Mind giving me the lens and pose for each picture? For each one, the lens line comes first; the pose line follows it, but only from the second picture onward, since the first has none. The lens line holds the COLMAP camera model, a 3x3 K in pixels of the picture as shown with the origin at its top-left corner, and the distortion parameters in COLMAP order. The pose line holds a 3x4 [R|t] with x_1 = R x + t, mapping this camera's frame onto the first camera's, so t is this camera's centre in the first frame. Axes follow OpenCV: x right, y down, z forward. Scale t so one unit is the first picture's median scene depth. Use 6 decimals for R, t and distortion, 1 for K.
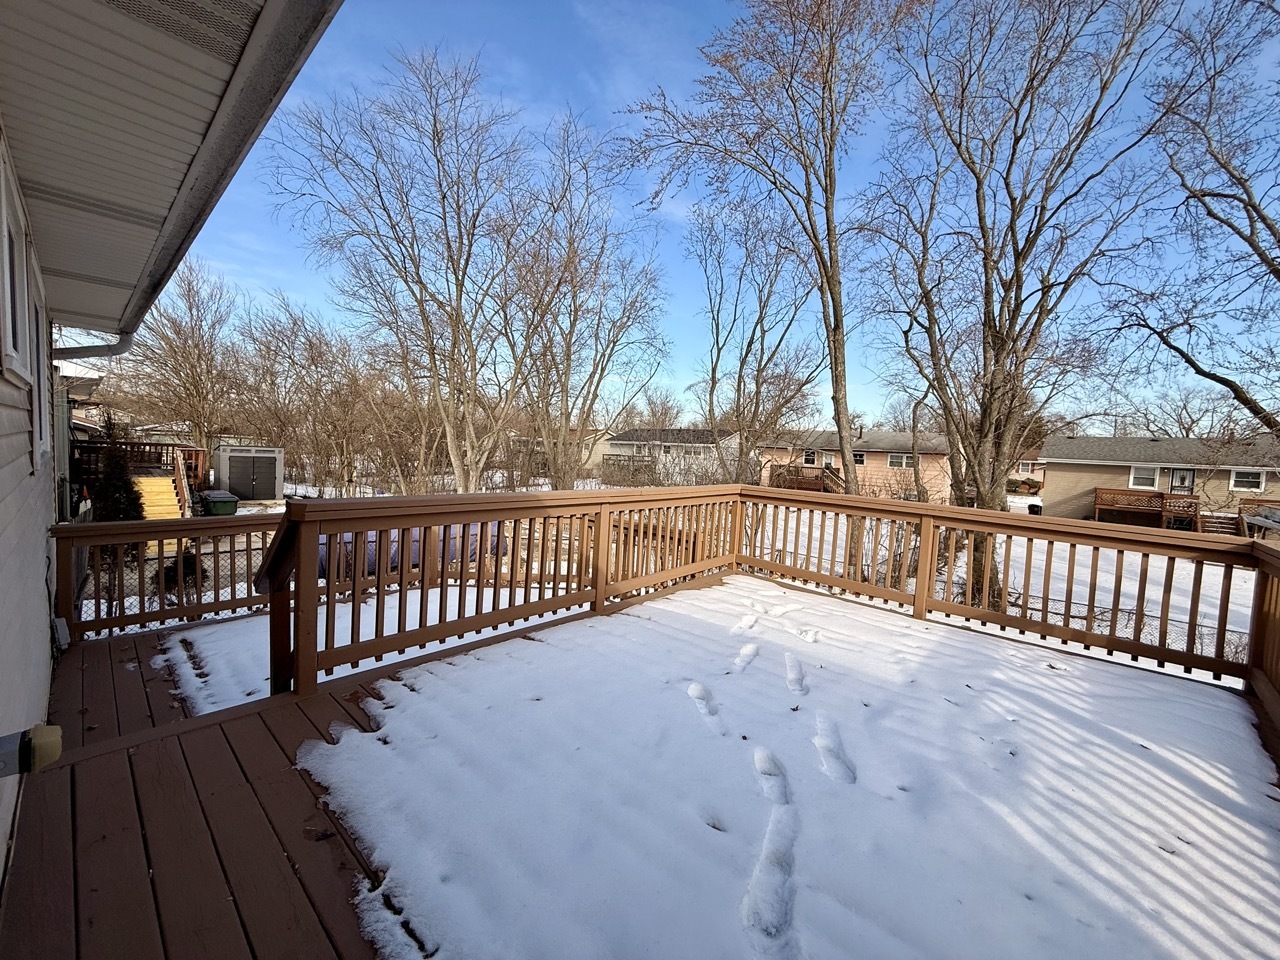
lens RADIAL K [[510.4, 0, 640.0], [0, 510.4, 480.0], [0, 0, 1]] dist [0.000002, 0.000297]
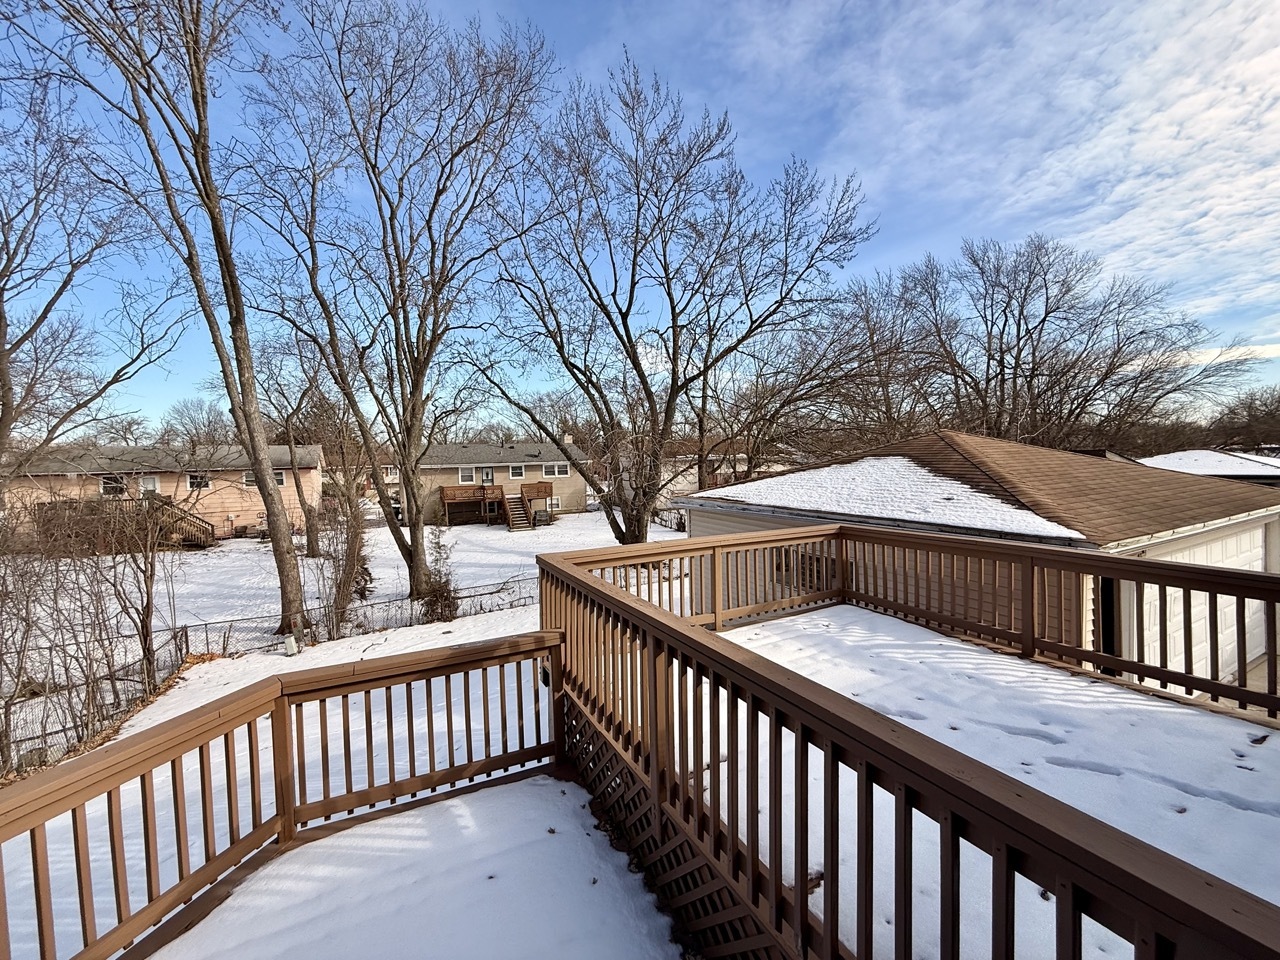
lens RADIAL K [[510.4, 0, 640.0], [0, 510.4, 480.0], [0, 0, 1]] dist [0.000002, 0.000297]
pose [[0.353868, -0.094312, 0.930528, -0.942365], [0.105022, 0.992618, 0.060667, -0.272457], [-0.929380, 0.076258, 0.361160, 1.058728]]
